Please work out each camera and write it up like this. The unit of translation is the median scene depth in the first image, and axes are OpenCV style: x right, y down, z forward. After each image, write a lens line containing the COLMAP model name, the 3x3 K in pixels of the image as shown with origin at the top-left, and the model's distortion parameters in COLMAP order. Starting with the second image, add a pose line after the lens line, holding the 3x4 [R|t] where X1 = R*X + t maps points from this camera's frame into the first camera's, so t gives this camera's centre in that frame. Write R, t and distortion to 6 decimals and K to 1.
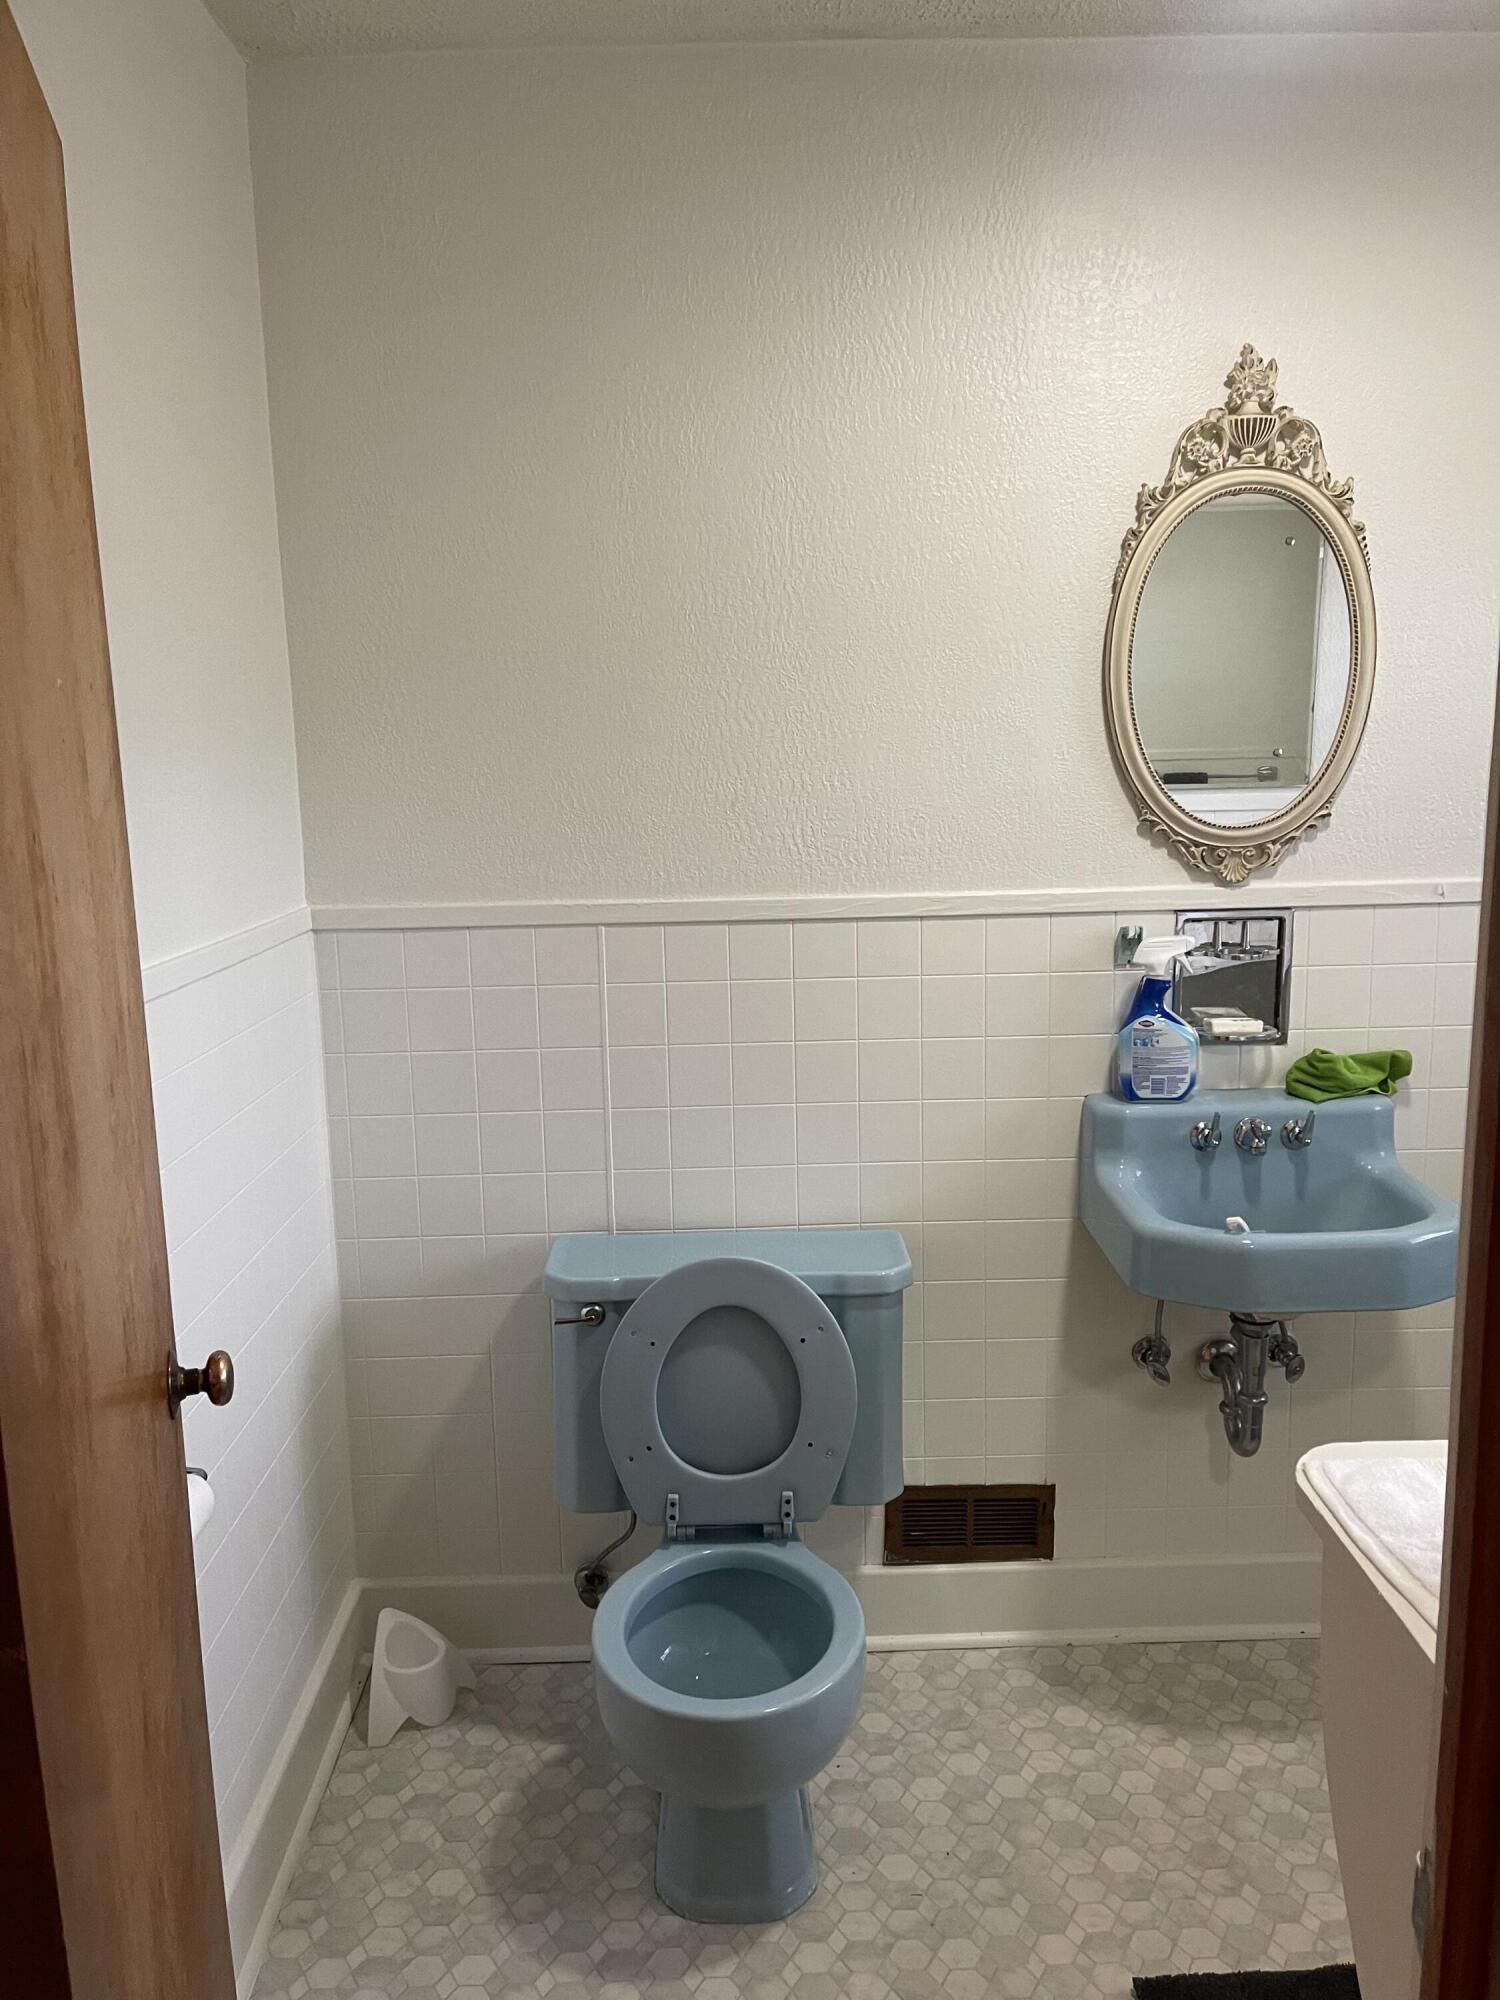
lens RADIAL K [[1503.0, 0, 744.6], [0, 1503.0, 1002.5], [0, 0, 1]] dist [0.038693, -0.036000]
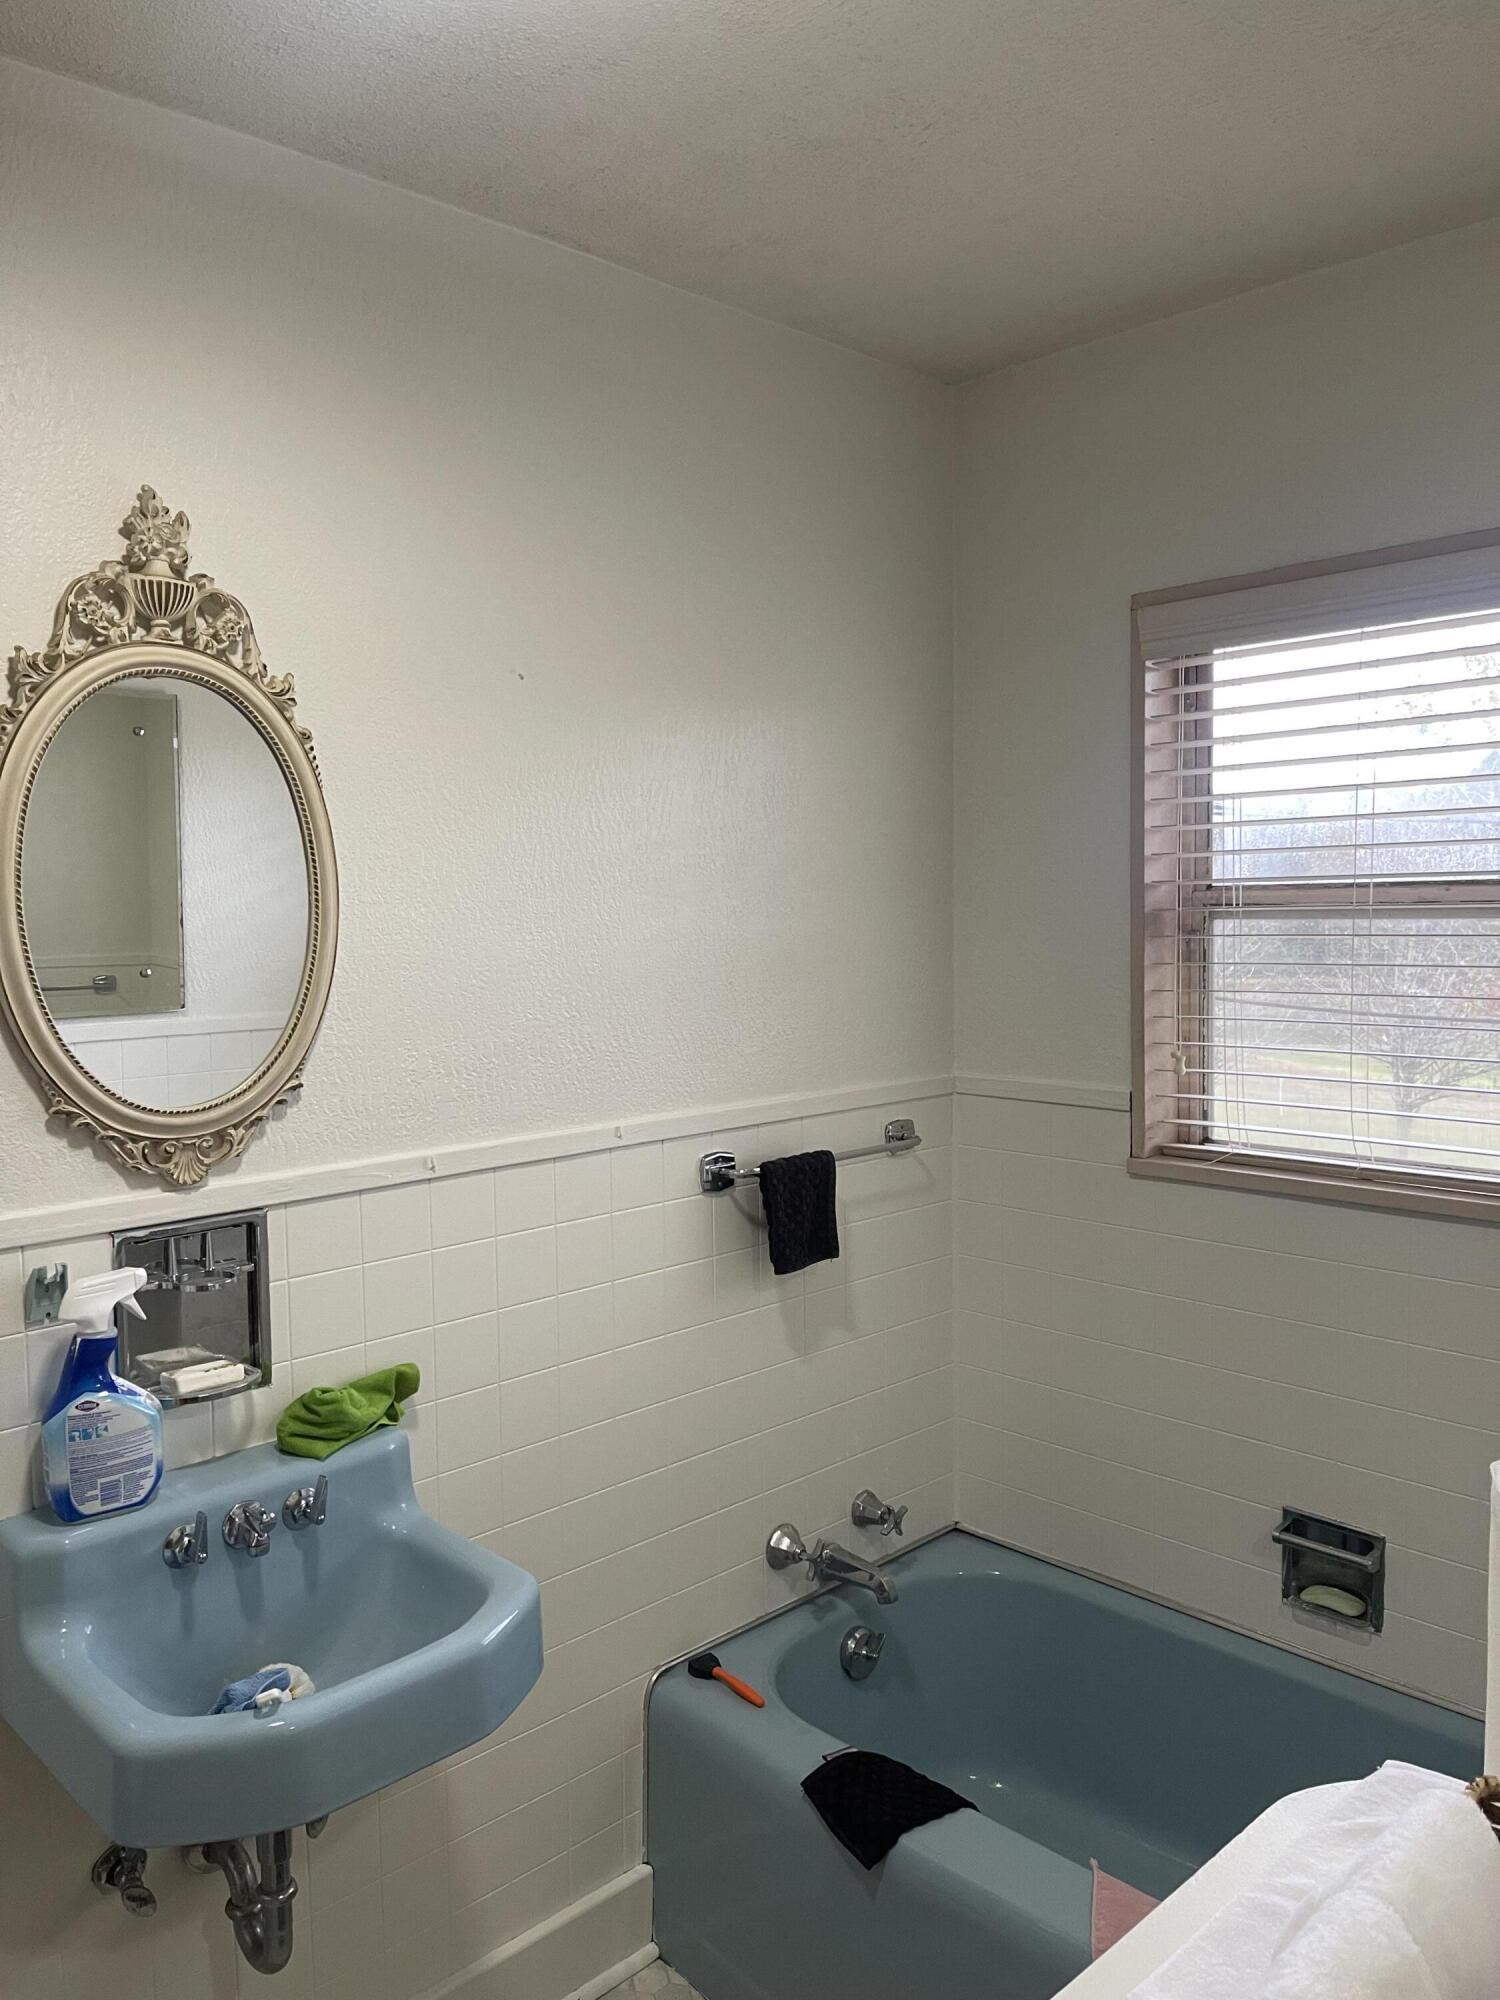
lens RADIAL K [[1503.0, 0, 751.5], [0, 1503.0, 1012.2], [0, 0, 1]] dist [0.038693, -0.036000]
pose [[0.725089, -0.040238, 0.687479, 0.017250], [0.119301, 0.990537, -0.067852, -0.081037], [-0.678243, 0.131215, 0.723028, 0.265650]]
